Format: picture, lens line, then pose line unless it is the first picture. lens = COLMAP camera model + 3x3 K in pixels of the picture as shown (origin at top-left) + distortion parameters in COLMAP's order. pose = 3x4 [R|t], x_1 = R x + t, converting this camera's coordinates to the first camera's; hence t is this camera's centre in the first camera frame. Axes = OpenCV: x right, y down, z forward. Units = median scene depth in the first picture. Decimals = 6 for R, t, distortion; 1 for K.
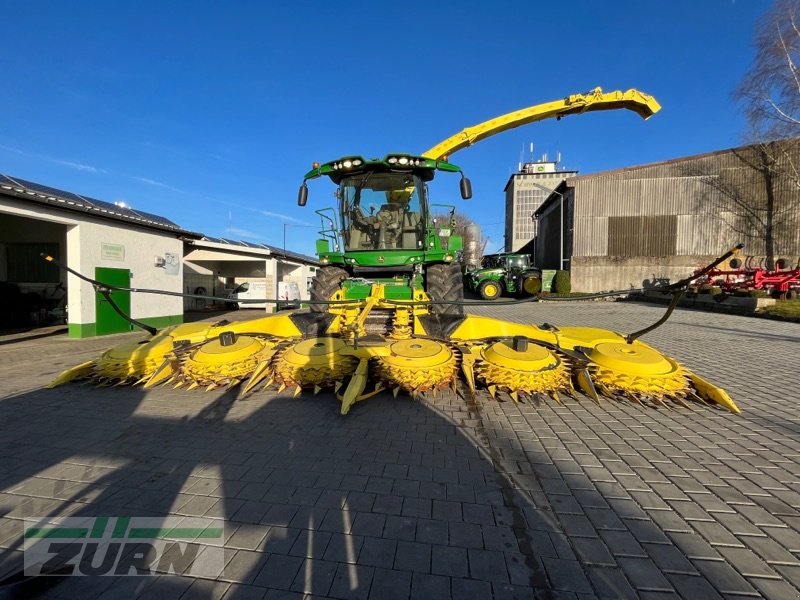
lens RADIAL K [[322.3, 0, 398.4], [0, 322.3, 300.4], [0, 0, 1]] dist [-0.001671, 0.000101]
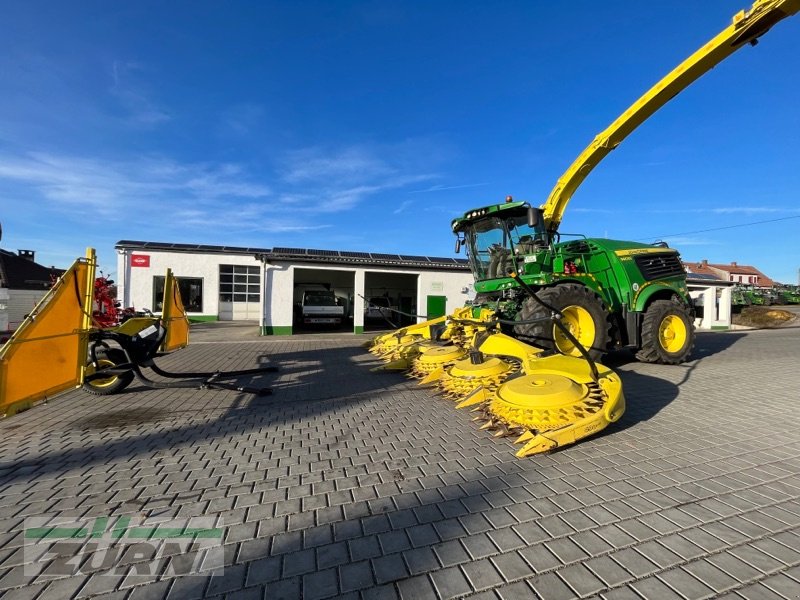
lens RADIAL K [[322.3, 0, 398.4], [0, 322.3, 300.4], [0, 0, 1]] dist [-0.001671, 0.000101]
pose [[0.397749, -0.009146, -0.917449, 0.837286], [-0.043458, 0.998640, -0.028796, -0.019511], [0.916464, 0.051324, 0.396811, 0.152086]]
